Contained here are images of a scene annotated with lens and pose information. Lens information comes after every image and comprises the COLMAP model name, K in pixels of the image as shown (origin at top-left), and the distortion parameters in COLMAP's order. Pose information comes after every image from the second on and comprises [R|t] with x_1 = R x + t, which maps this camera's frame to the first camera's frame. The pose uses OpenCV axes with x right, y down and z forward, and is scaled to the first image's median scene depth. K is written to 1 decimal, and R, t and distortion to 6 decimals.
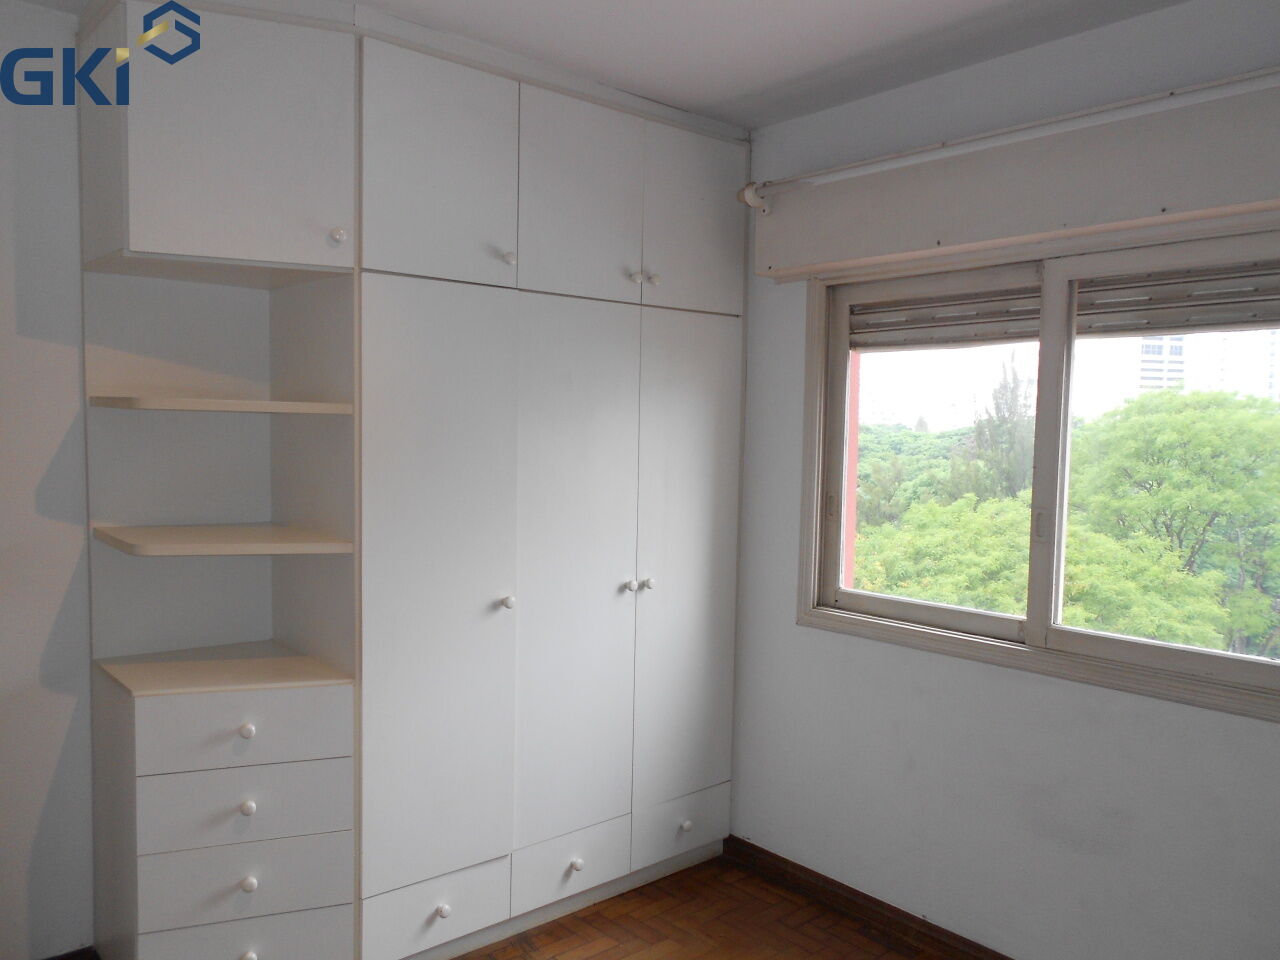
lens RADIAL K [[996.7, 0, 650.2], [0, 996.7, 488.5], [0, 0, 1]] dist [0.002471, -0.001615]
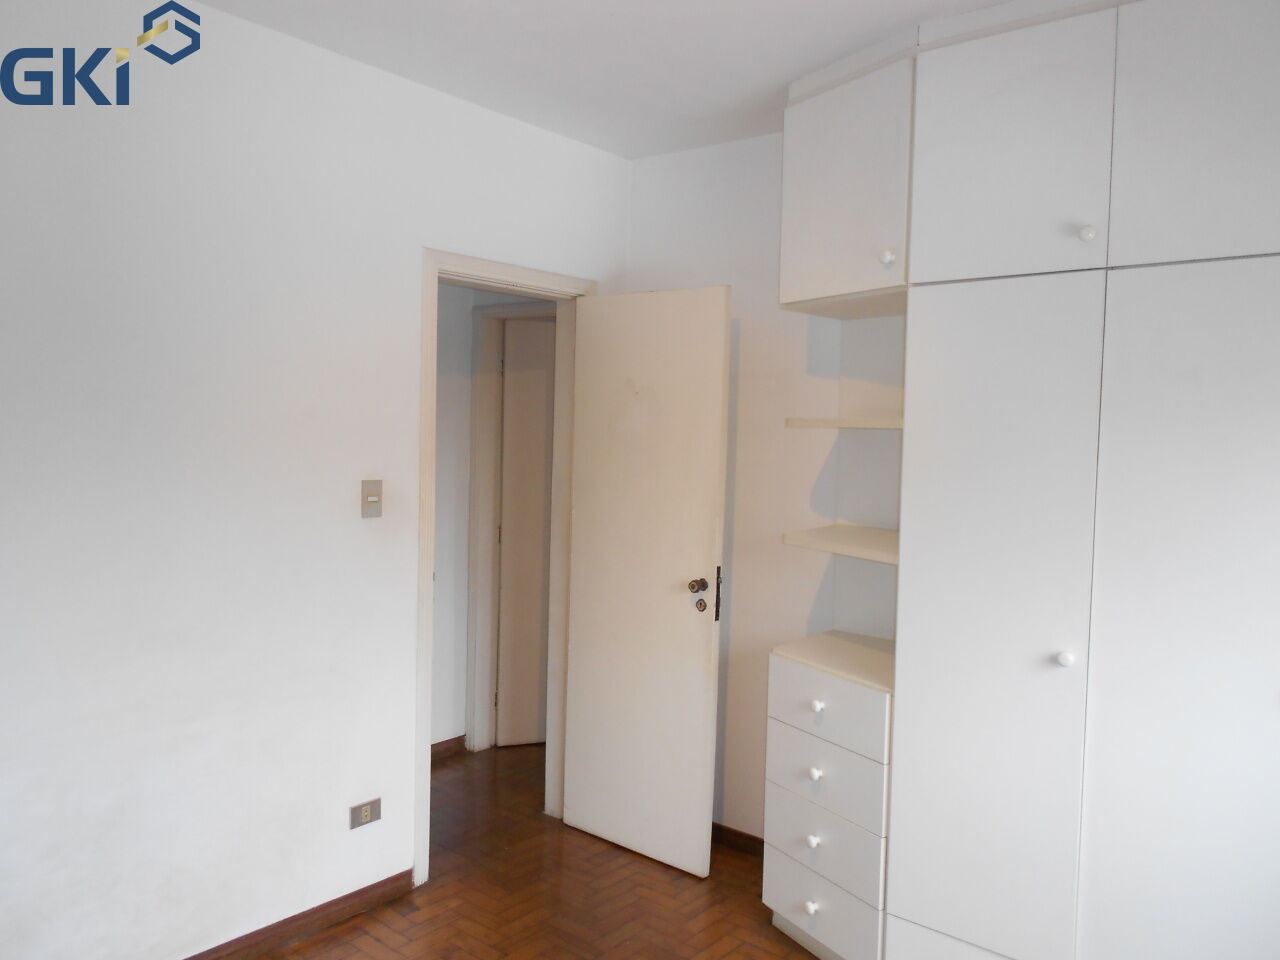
lens RADIAL K [[982.4, 0, 653.7], [0, 982.4, 496.6], [0, 0, 1]] dist [-0.006969, -0.000273]
pose [[0.154658, 0.041626, -0.987091, 0.655348], [-0.075988, 0.996654, 0.030123, -0.018533], [0.985041, 0.070348, 0.157304, 0.607767]]
